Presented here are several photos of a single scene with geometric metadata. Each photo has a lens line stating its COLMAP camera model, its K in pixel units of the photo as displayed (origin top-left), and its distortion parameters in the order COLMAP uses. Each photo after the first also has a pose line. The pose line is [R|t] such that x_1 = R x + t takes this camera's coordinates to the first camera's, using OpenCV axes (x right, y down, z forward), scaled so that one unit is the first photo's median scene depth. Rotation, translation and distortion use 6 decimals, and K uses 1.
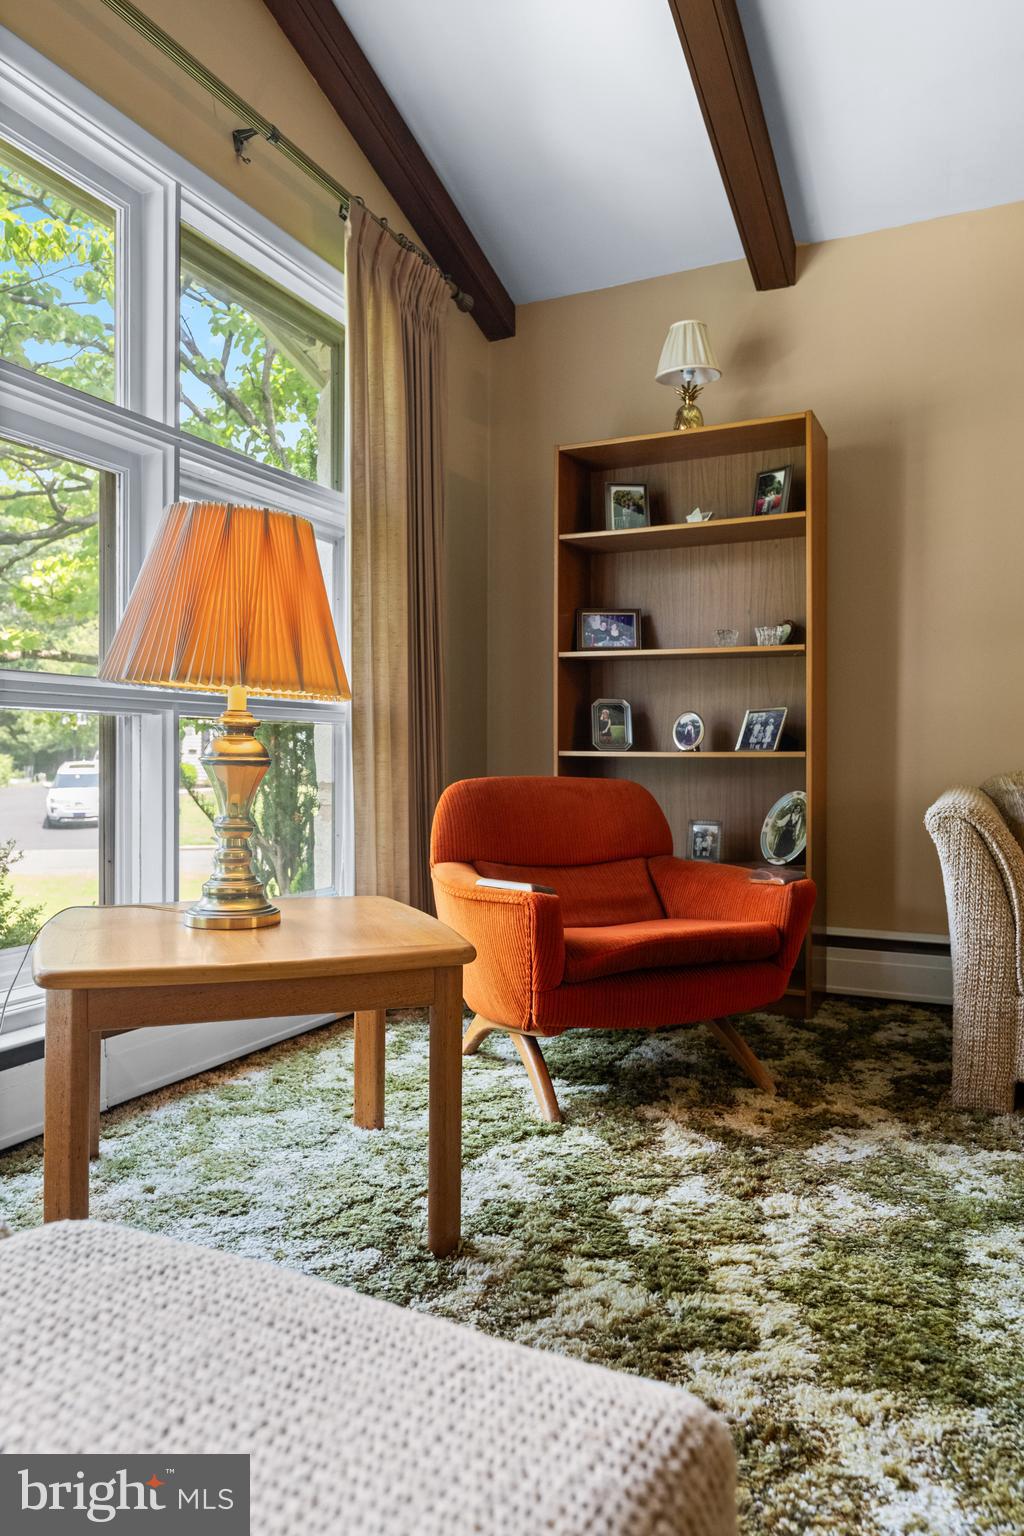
lens RADIAL K [[1024.3, 0, 512.3], [0, 1024.3, 752.9], [0, 0, 1]] dist [0.002104, -0.006654]
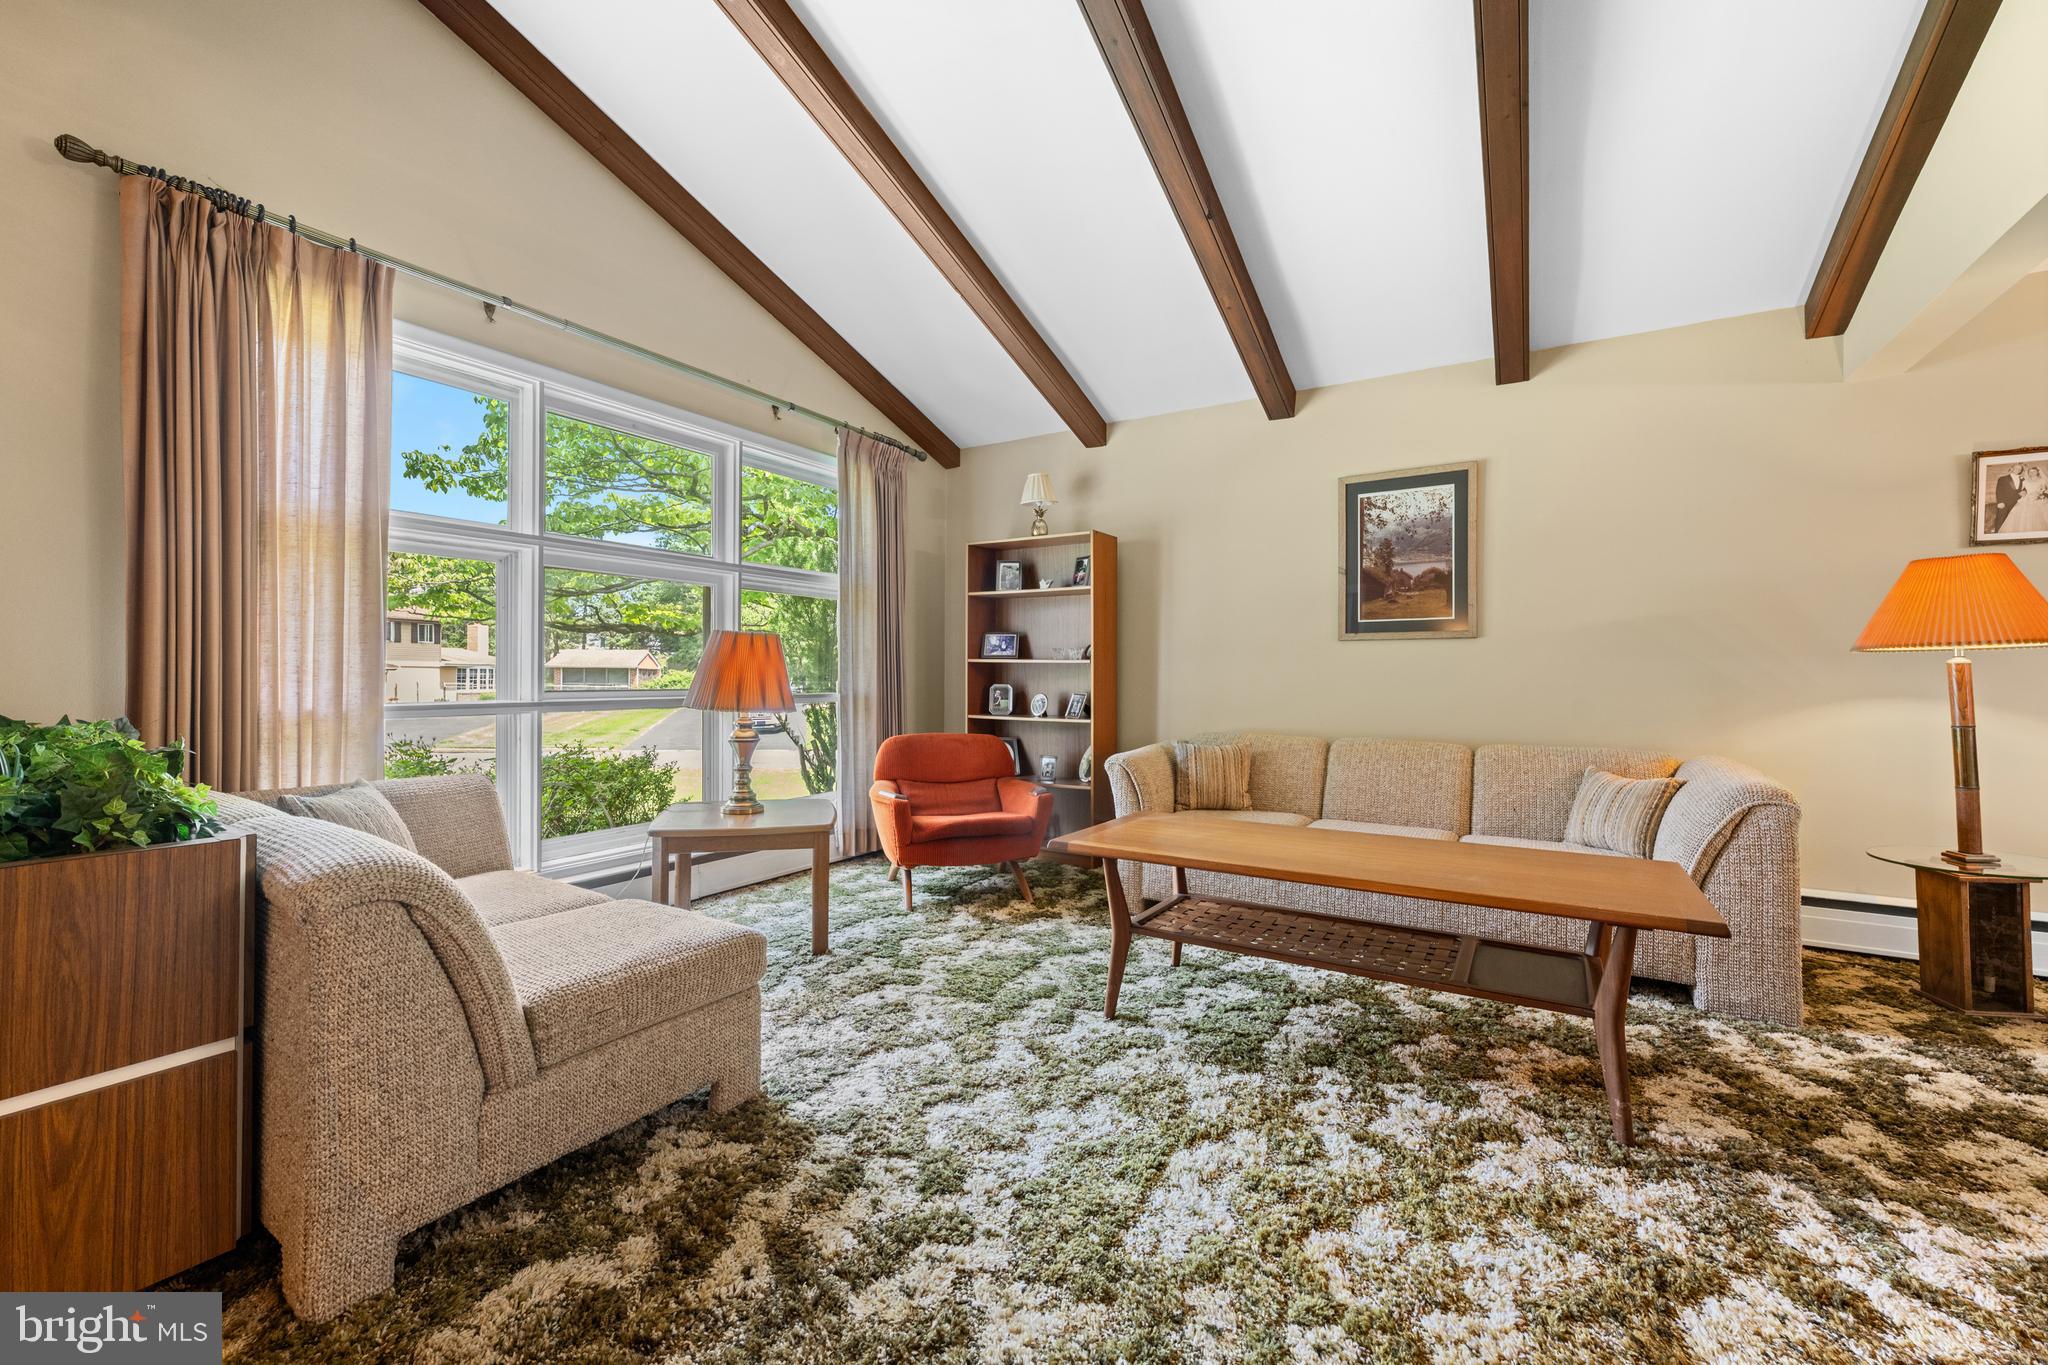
lens RADIAL K [[819.3, 0, 1029.1], [0, 819.3, 671.3], [0, 0, 1]] dist [-0.001774, 0.000403]
pose [[0.995816, 0.003300, -0.091318, 0.409658], [-0.003283, 0.999995, 0.000337, -0.114821], [0.091319, -0.000036, 0.995822, -0.582531]]
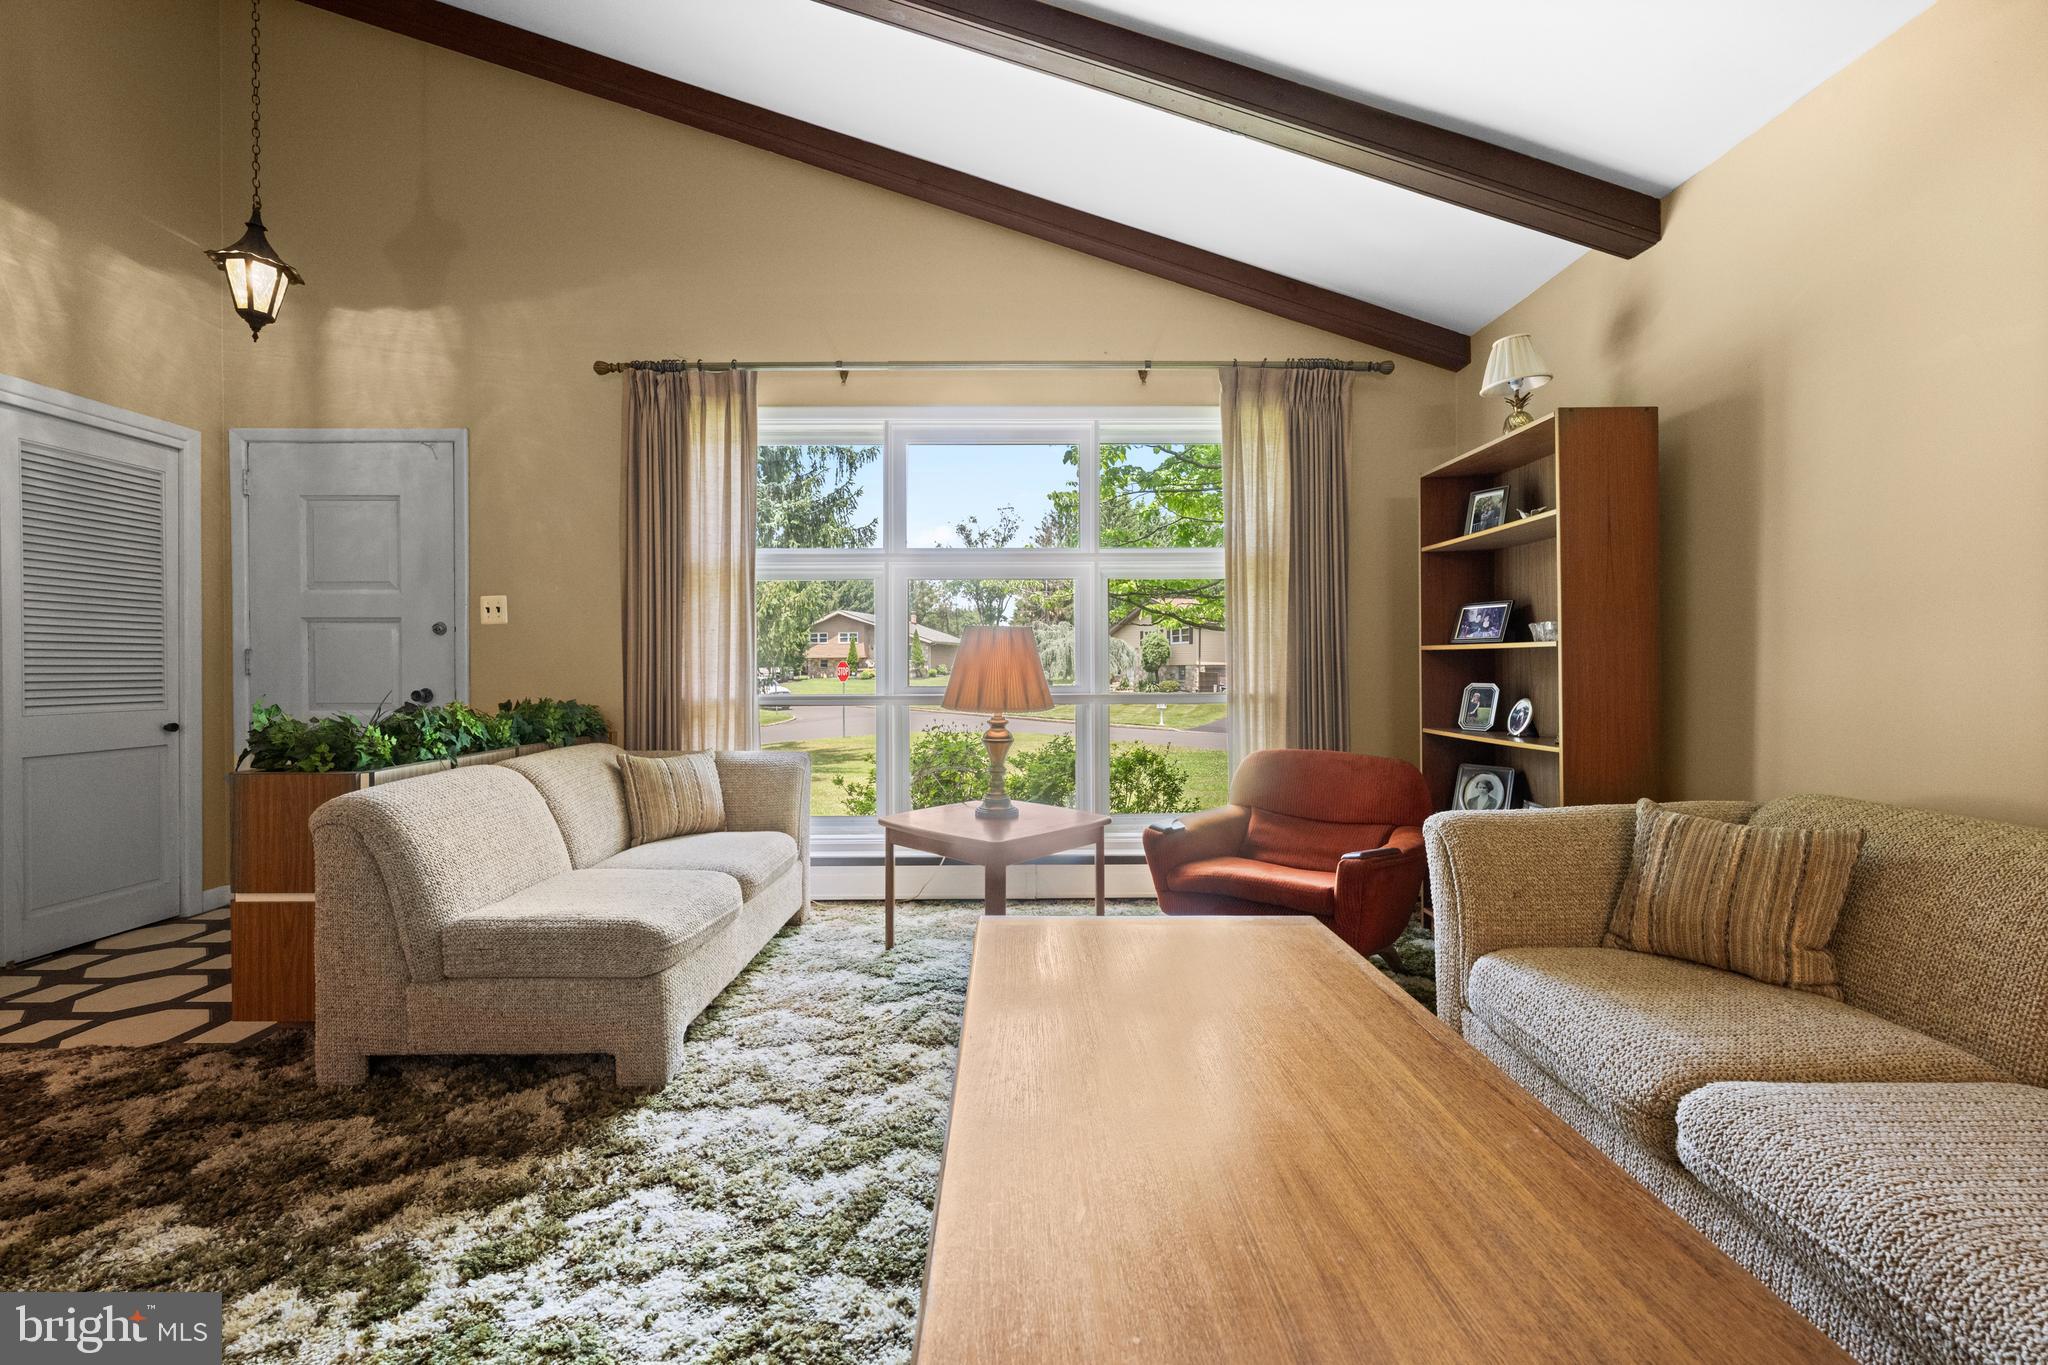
lens RADIAL K [[819.3, 0, 1019.8], [0, 819.3, 672.7], [0, 0, 1]] dist [-0.001774, 0.000403]
pose [[0.450478, -0.000017, -0.892787, 1.011422], [0.008283, 0.999957, 0.004161, -0.109833], [0.892749, -0.009270, 0.450459, 0.216998]]
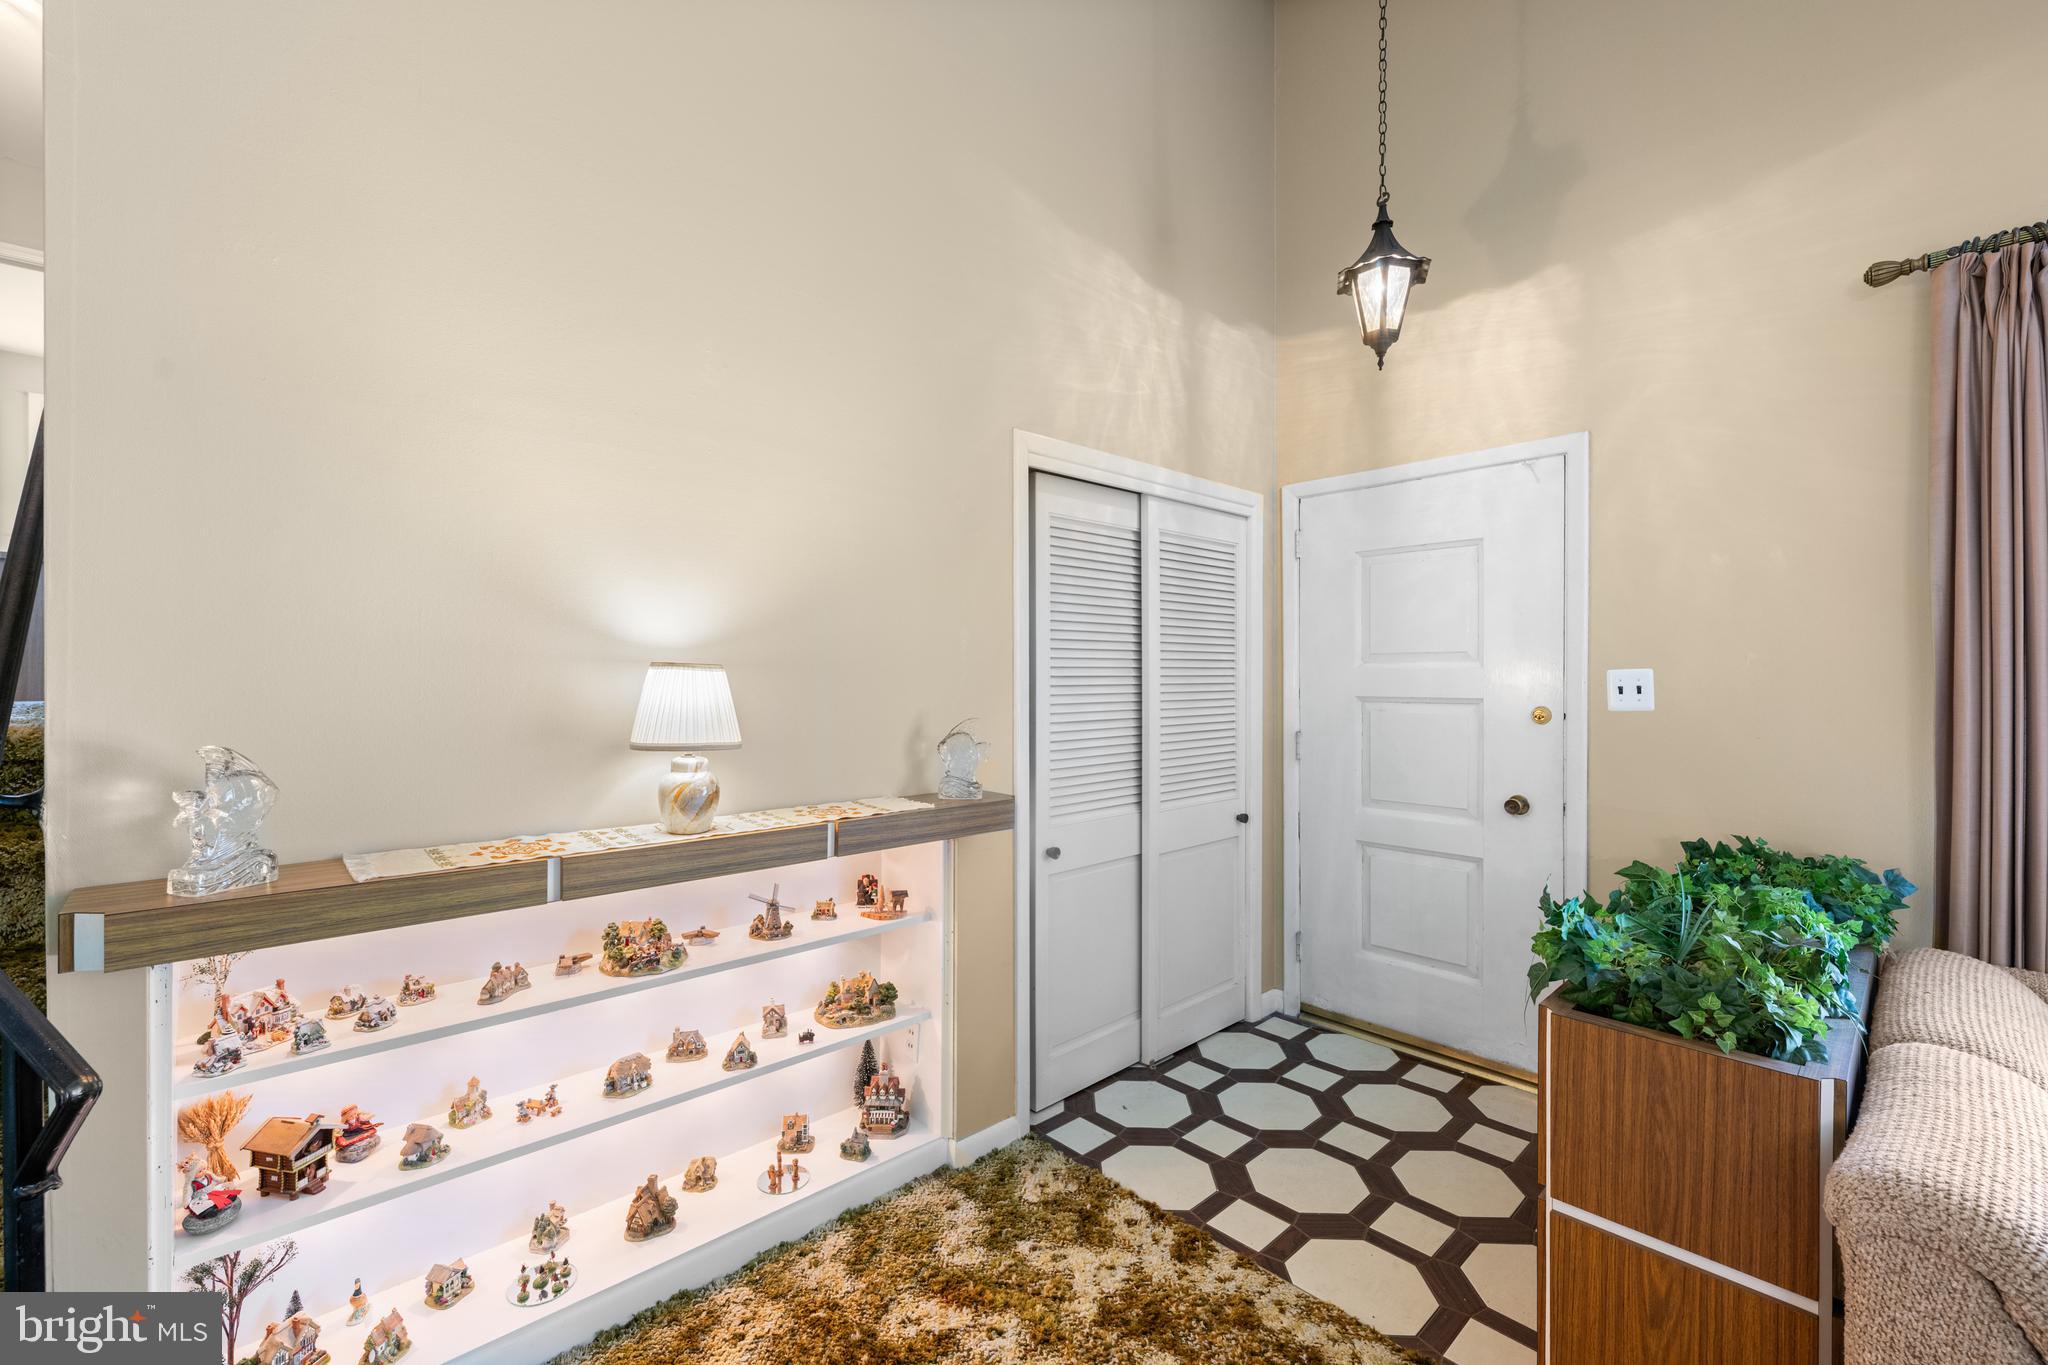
lens RADIAL K [[860.2, 0, 1010.5], [0, 860.2, 683.3], [0, 0, 1]] dist [-0.004134, 0.001352]
pose [[-0.360939, 0.004276, -0.932580, 0.484997], [0.005797, 0.999980, 0.002342, -0.249452], [0.932571, -0.004561, -0.360957, -0.329806]]
